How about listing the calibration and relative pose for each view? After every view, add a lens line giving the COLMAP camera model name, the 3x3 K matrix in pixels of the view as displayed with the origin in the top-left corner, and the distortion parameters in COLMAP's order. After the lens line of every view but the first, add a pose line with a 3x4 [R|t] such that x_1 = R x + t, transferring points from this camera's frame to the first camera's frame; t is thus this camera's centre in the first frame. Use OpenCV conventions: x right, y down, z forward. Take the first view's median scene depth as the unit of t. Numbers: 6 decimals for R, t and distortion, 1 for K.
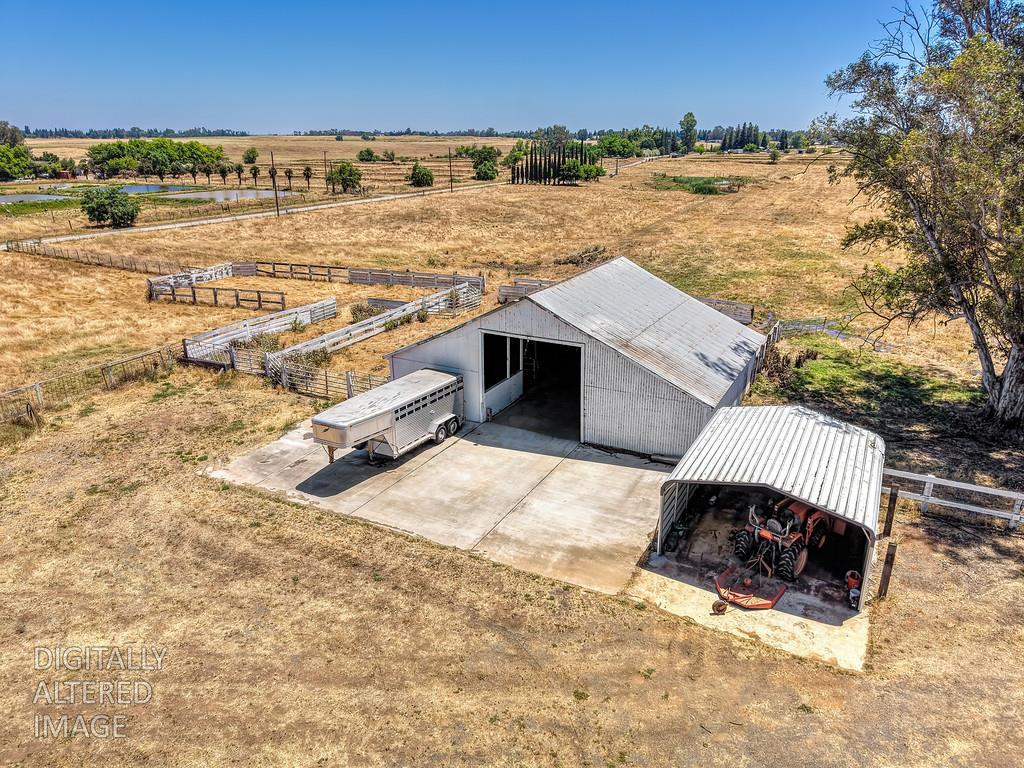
lens RADIAL K [[693.8, 0, 512.0], [0, 693.8, 384.0], [0, 0, 1]] dist [0.027694, -0.005567]
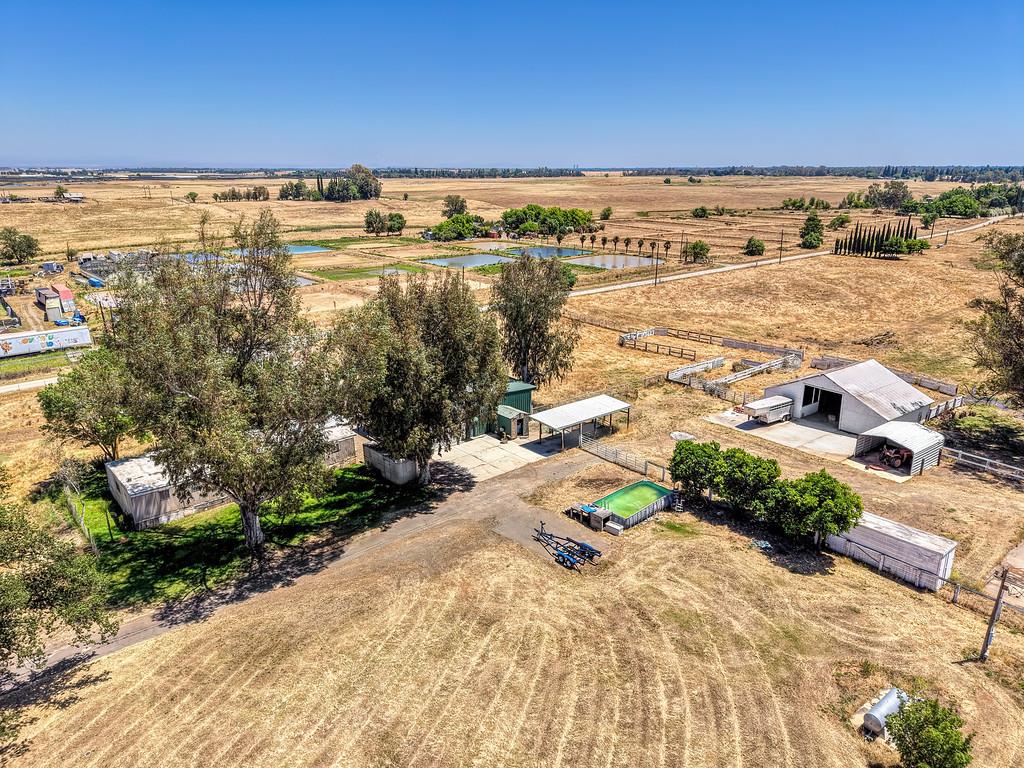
lens RADIAL K [[693.8, 0, 512.0], [0, 693.8, 384.0], [0, 0, 1]] dist [0.027694, -0.005567]
pose [[0.909461, 0.121318, -0.397698, 0.000492], [-0.137186, 0.990478, -0.011572, 0.049810], [0.392507, 0.065083, 0.917444, -0.872232]]
